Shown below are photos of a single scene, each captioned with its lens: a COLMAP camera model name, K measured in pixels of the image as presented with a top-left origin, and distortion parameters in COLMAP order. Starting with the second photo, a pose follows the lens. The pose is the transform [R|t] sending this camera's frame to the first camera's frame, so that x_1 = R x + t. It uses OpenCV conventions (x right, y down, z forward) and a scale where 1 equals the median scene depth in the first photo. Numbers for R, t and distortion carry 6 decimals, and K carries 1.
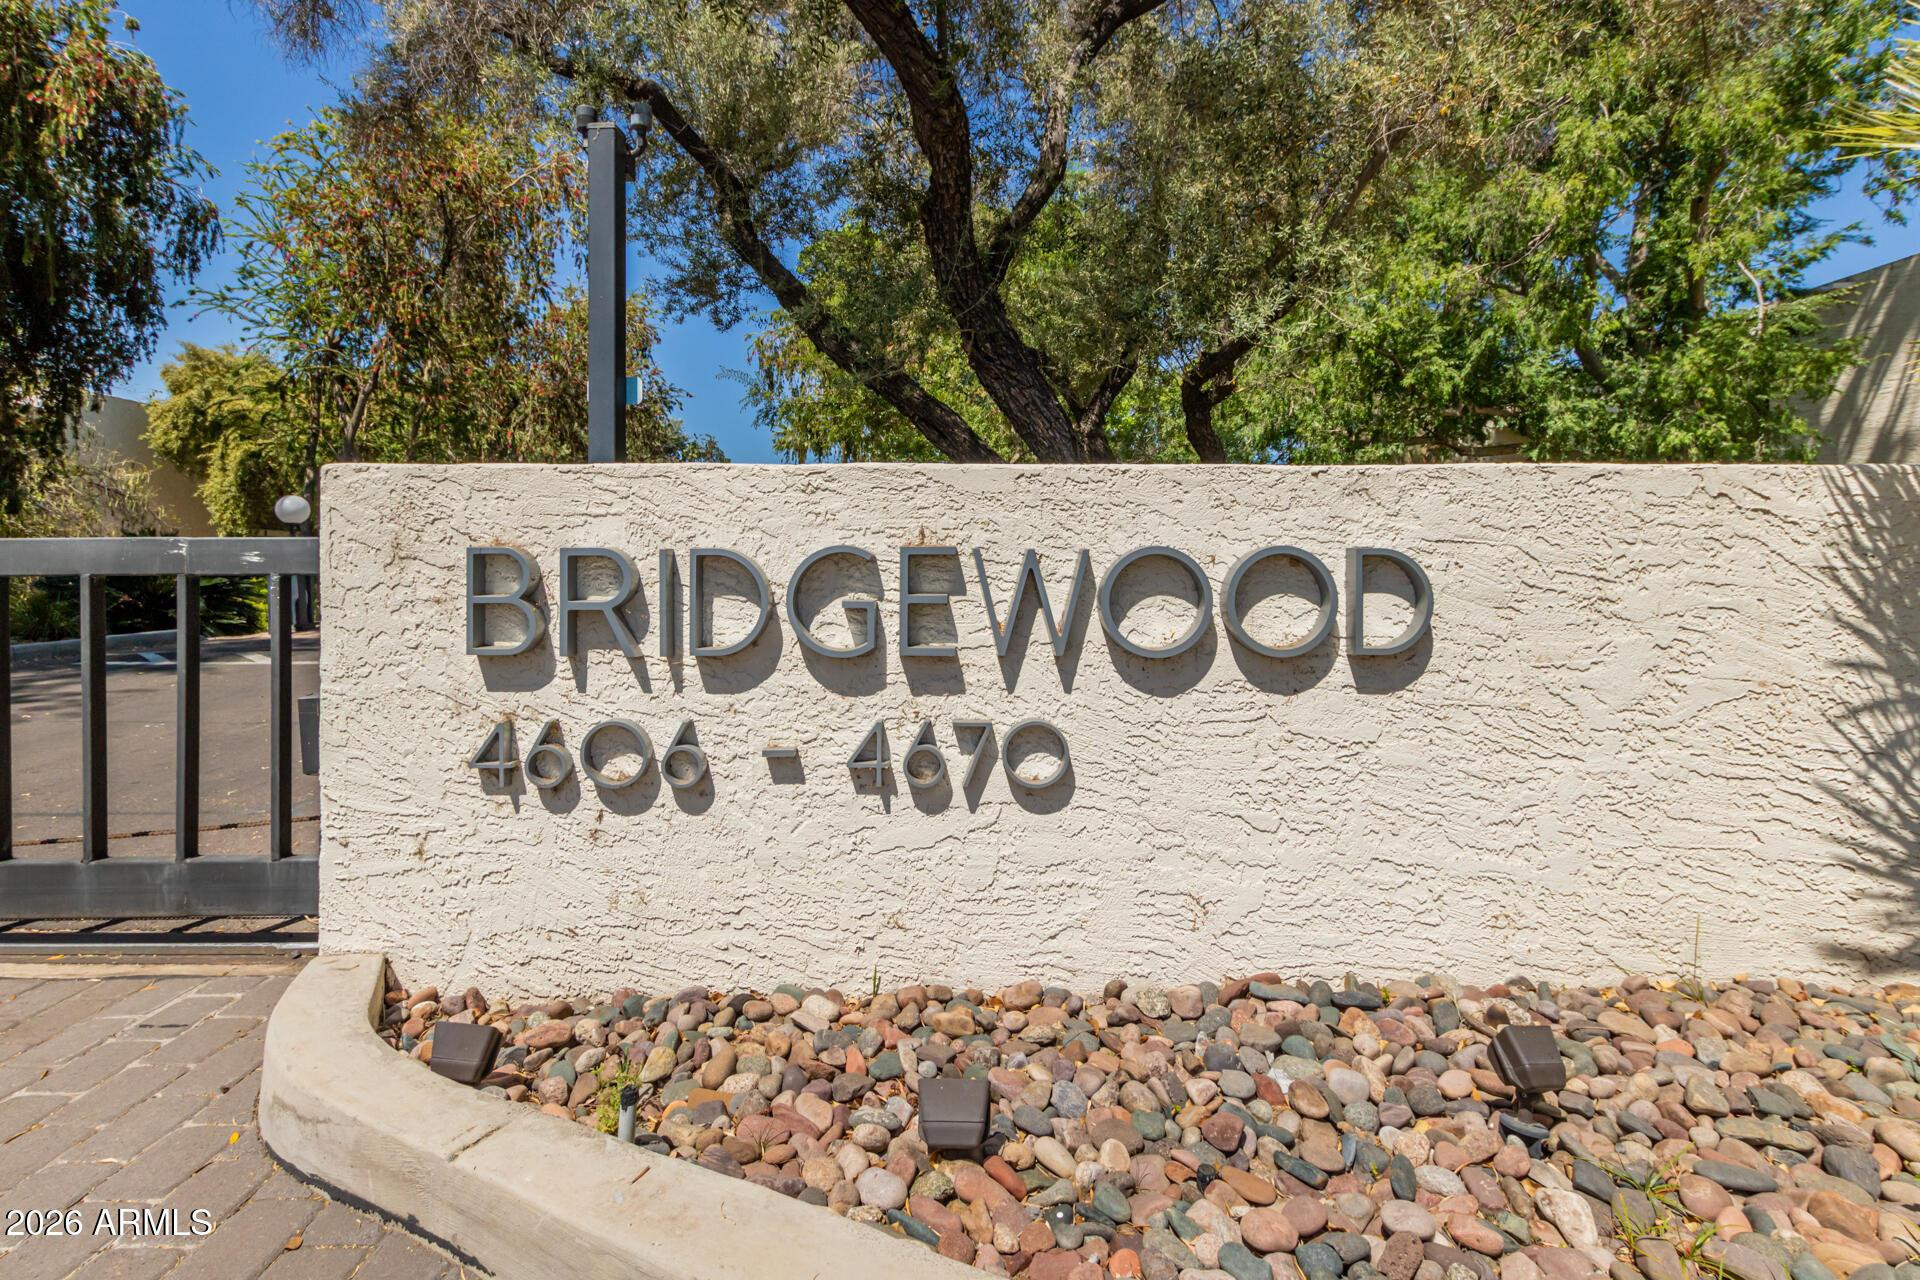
lens RADIAL K [[913.5, 0, 950.6], [0, 913.5, 573.9], [0, 0, 1]] dist [-0.000025, 0.000016]
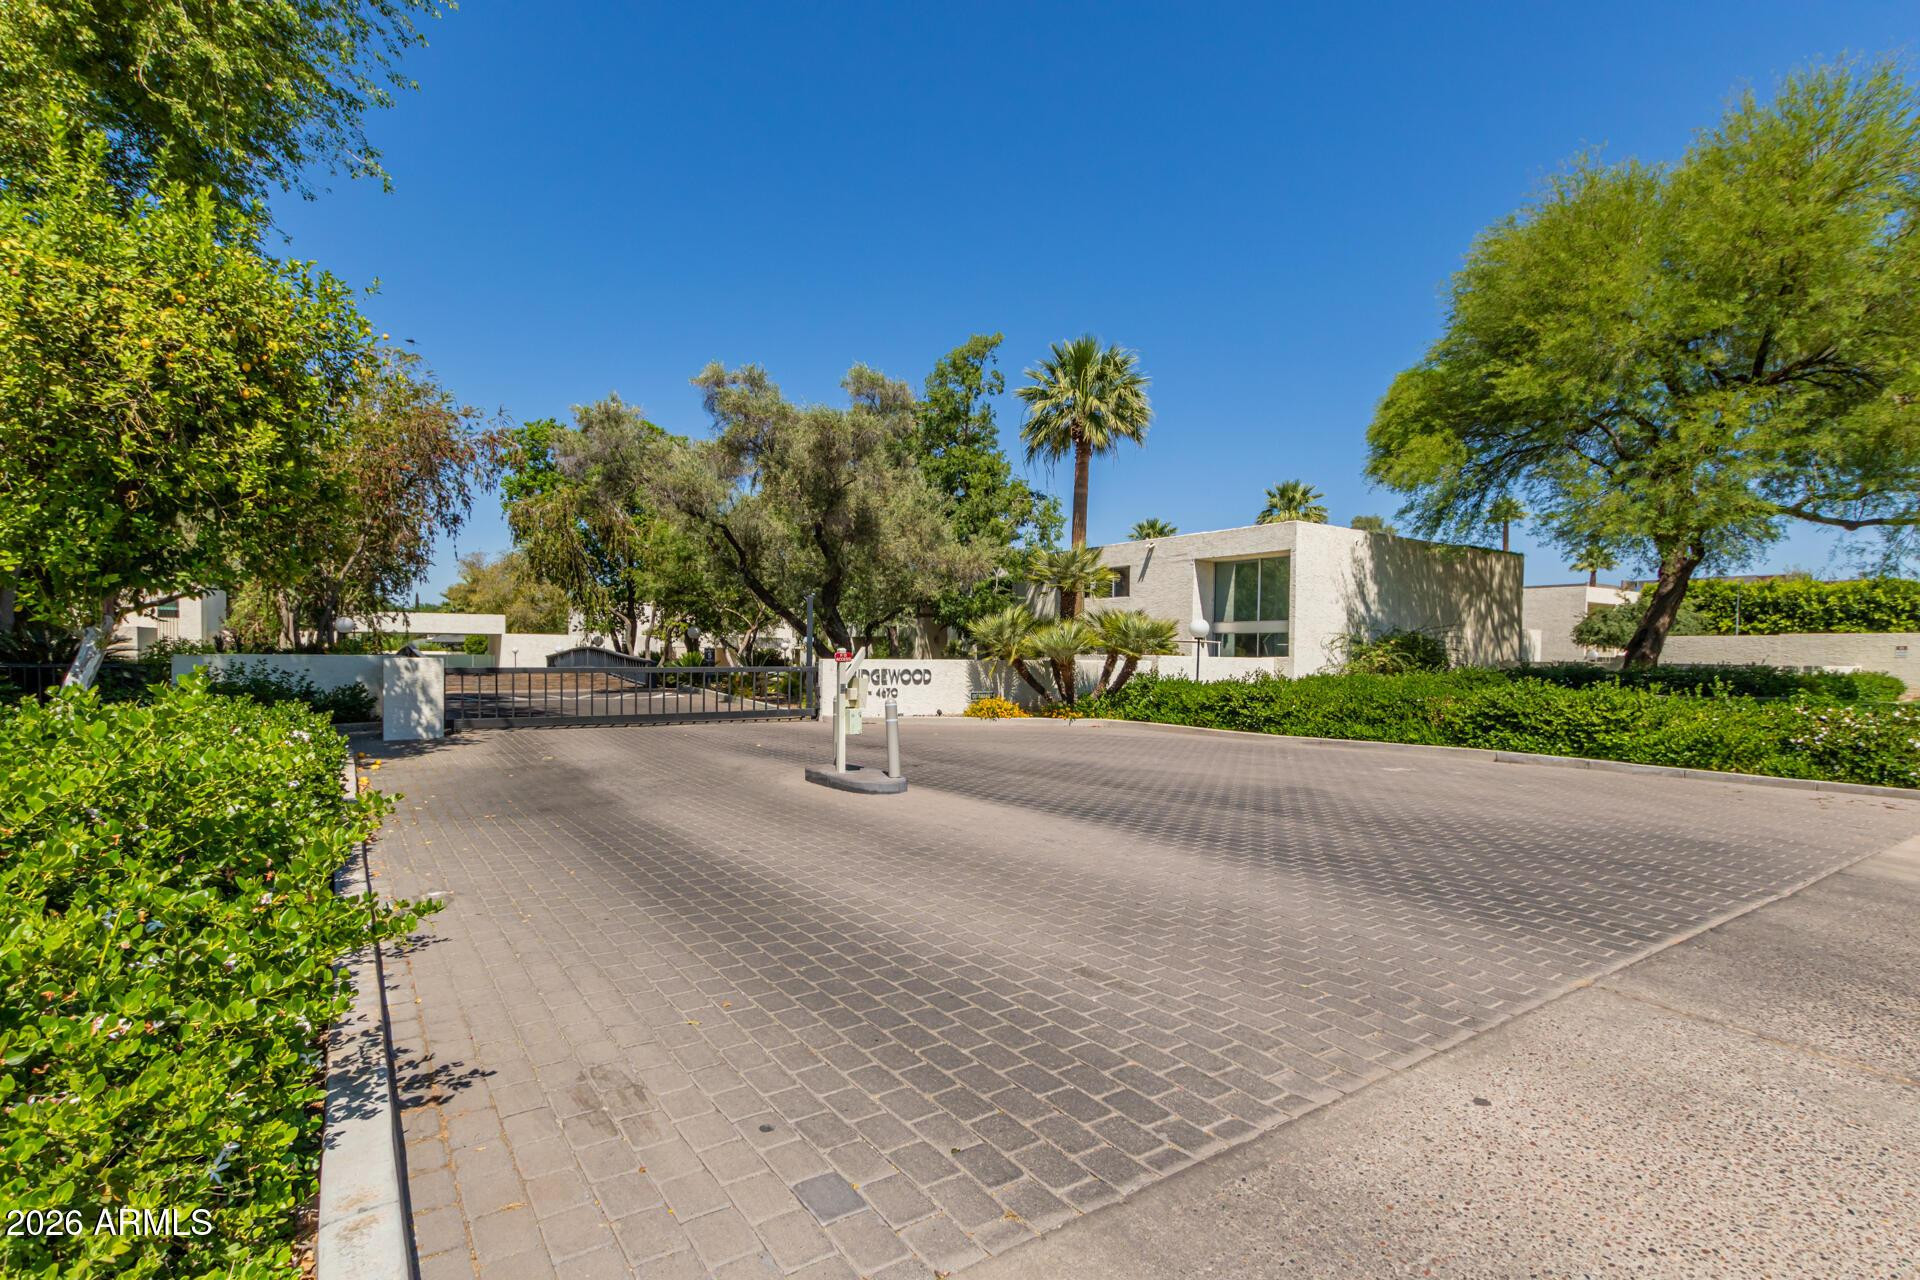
lens RADIAL K [[892.1, 0, 967.5], [0, 892.1, 657.7], [0, 0, 1]] dist [0.000390, 0.000152]
pose [[0.828585, 0.007748, 0.559809, -0.687885], [-0.010550, 0.999943, 0.001776, -0.026164], [-0.559763, -0.007377, 0.828620, -1.088224]]
